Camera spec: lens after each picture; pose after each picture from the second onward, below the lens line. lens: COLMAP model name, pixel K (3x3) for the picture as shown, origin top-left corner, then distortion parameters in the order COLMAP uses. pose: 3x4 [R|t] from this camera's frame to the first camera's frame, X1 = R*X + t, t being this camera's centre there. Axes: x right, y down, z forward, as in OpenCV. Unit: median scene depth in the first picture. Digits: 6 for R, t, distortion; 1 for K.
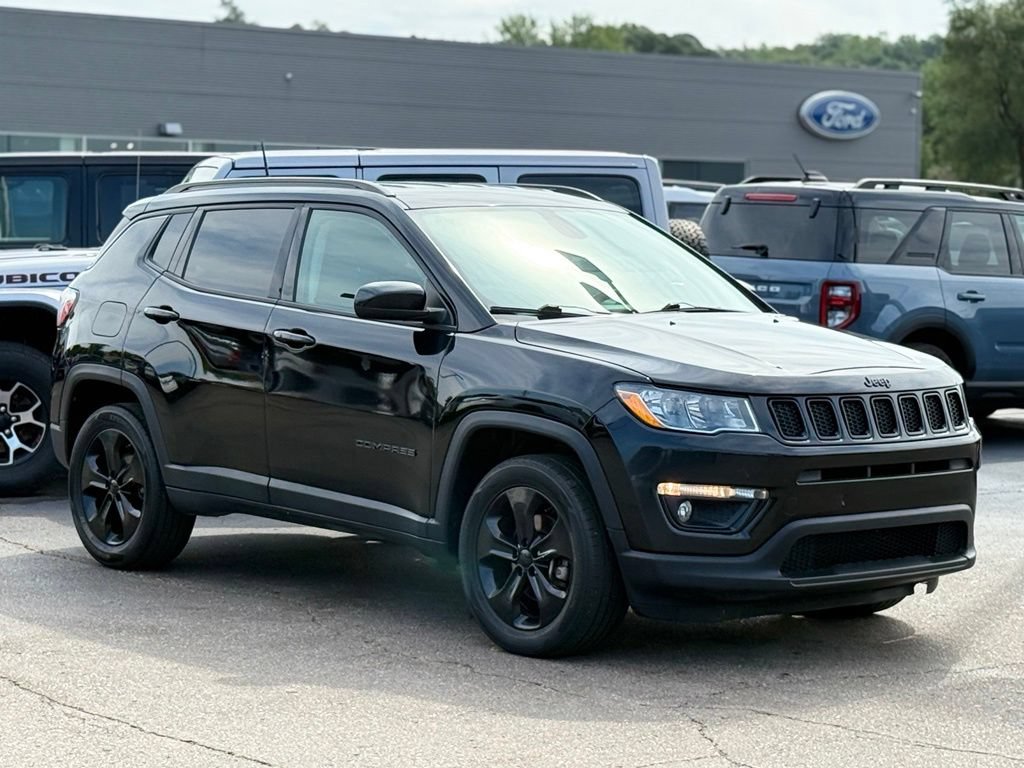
lens RADIAL K [[2538.3, 0, 507.1], [0, 2538.3, 384.9], [0, 0, 1]] dist [0.089621, 0.992045]
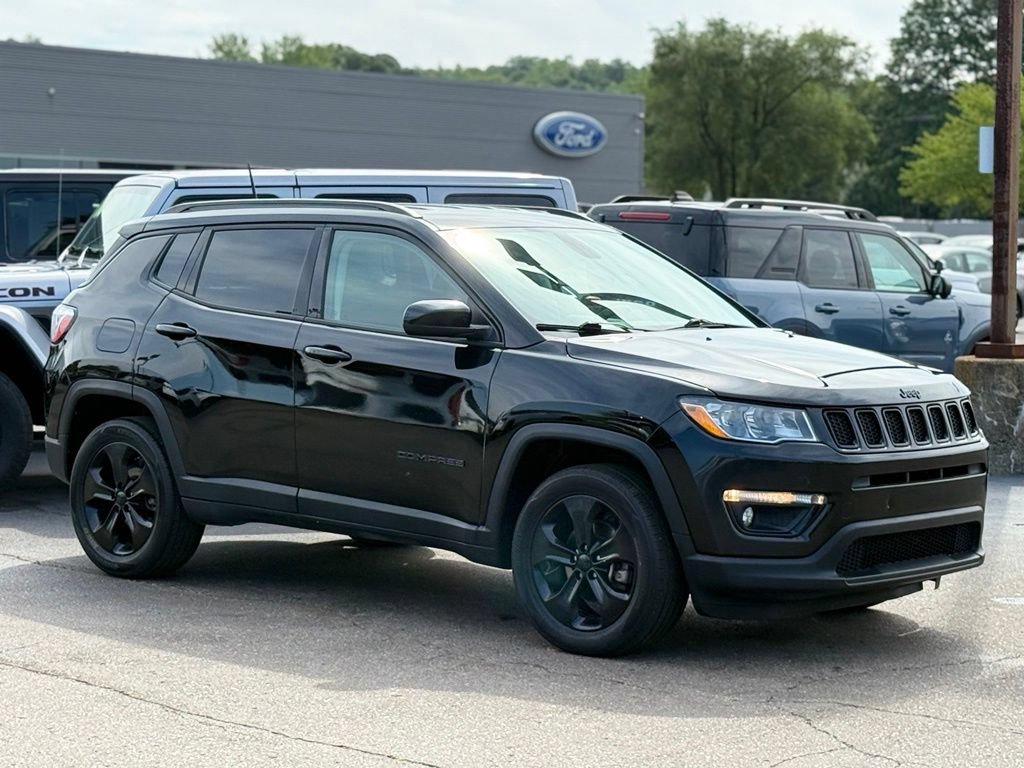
lens RADIAL K [[2407.5, 0, 517.6], [0, 2407.5, 386.0], [0, 0, 1]] dist [0.142075, 0.036572]
pose [[0.990912, -0.006640, 0.134348, -0.131250], [0.006660, 0.999978, 0.000301, -0.004780], [-0.134347, 0.000597, 0.990934, 0.010427]]
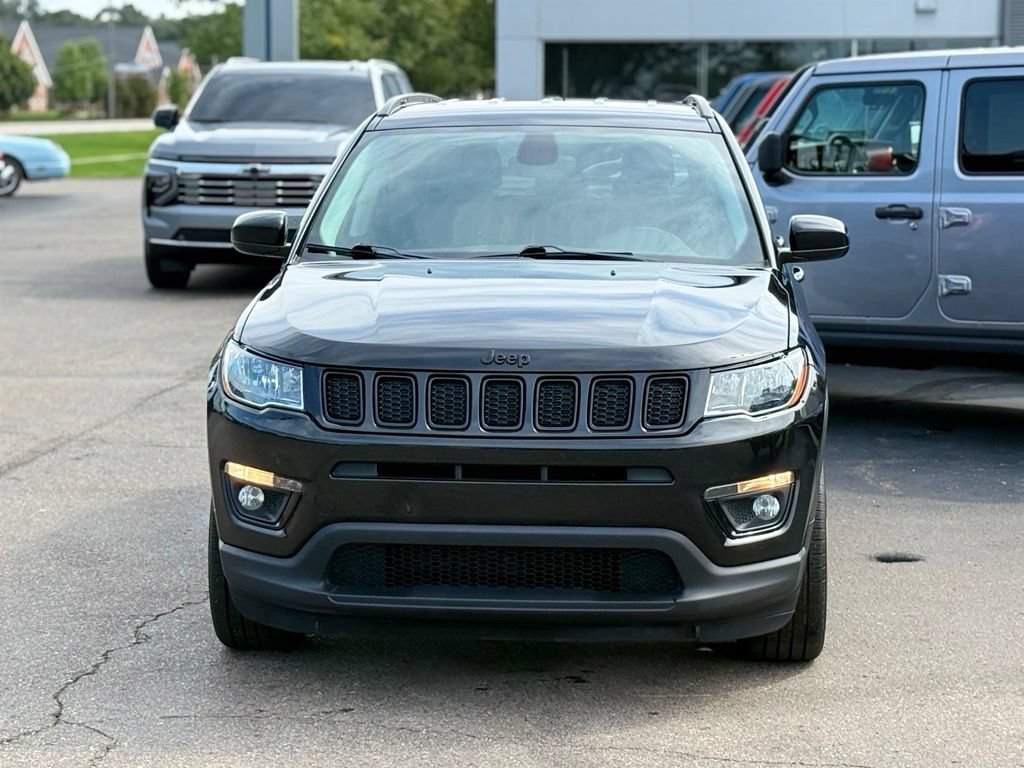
lens RADIAL K [[2407.5, 0, 517.6], [0, 2407.5, 386.0], [0, 0, 1]] dist [0.142075, 0.036572]
pose [[0.692420, 0.072616, -0.717831, 0.566427], [-0.037957, 0.997211, 0.064265, -0.033574], [0.720496, -0.017252, 0.693245, 0.415689]]
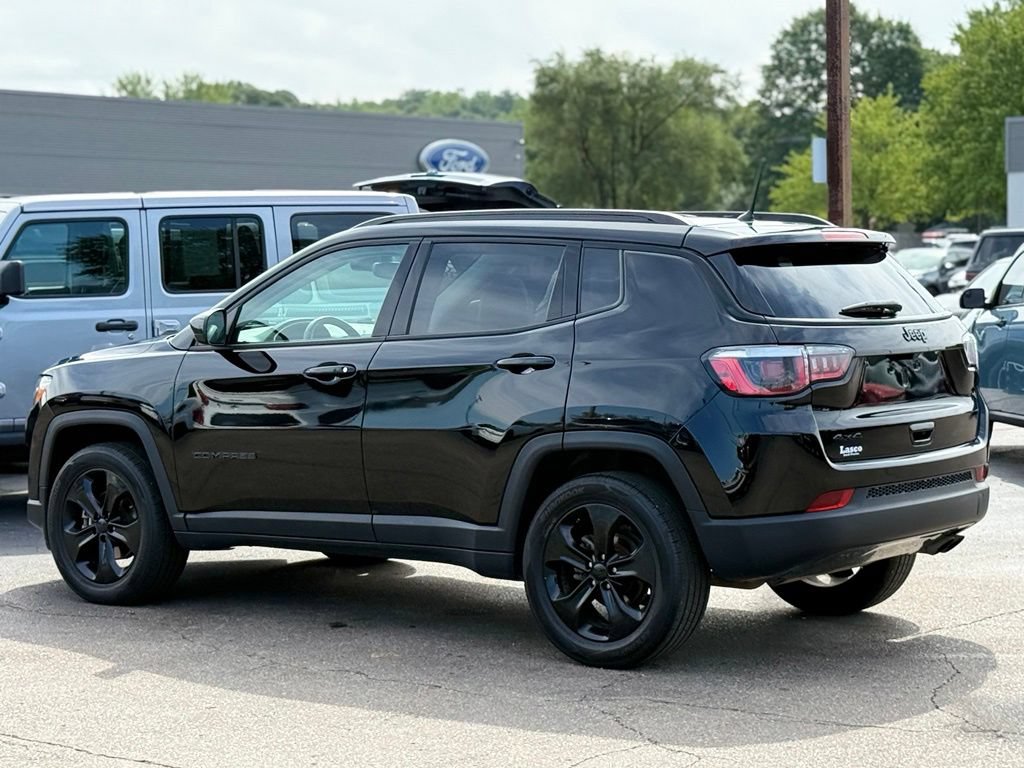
lens RADIAL K [[2287.0, 0, 508.8], [0, 2287.0, 383.6], [0, 0, 1]] dist [0.137067, 0.262011]
pose [[0.984863, -0.031541, 0.170442, -0.094603], [0.033295, 0.999418, -0.007444, -0.000770], [-0.170108, 0.013006, 0.985340, 0.037762]]
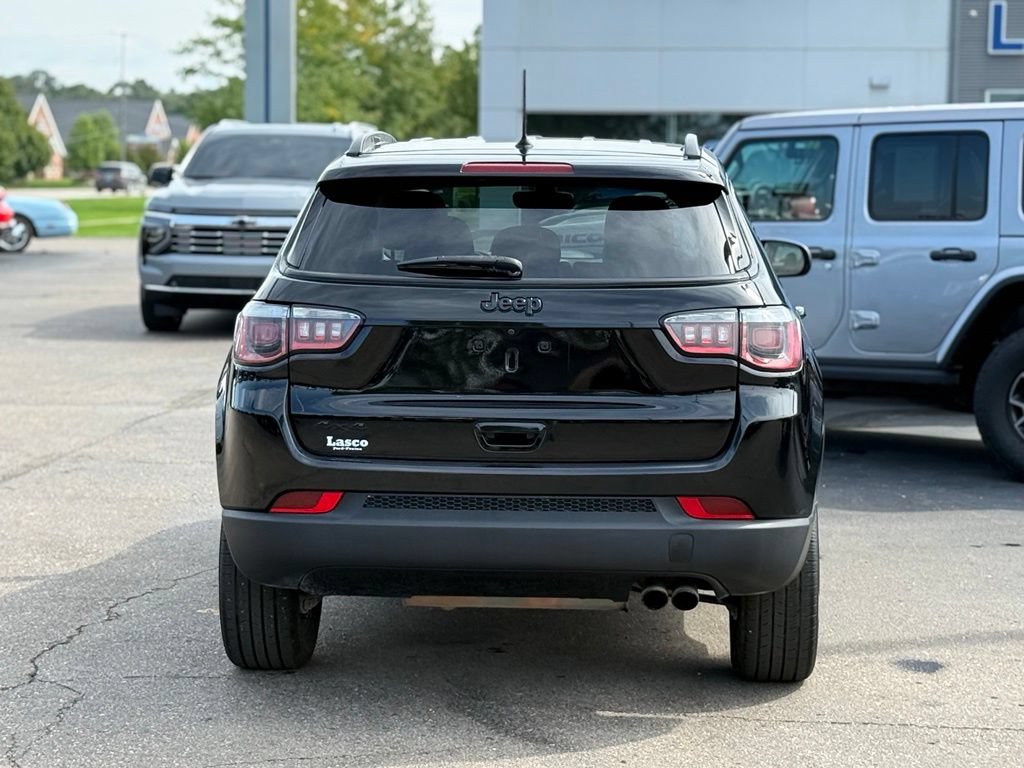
lens RADIAL K [[2287.0, 0, 508.8], [0, 2287.0, 383.6], [0, 0, 1]] dist [0.137067, 0.262011]
pose [[0.692630, 0.058195, -0.718941, 0.615196], [-0.044185, 0.998291, 0.038239, -0.020988], [0.719938, 0.005280, 0.694018, 0.395493]]
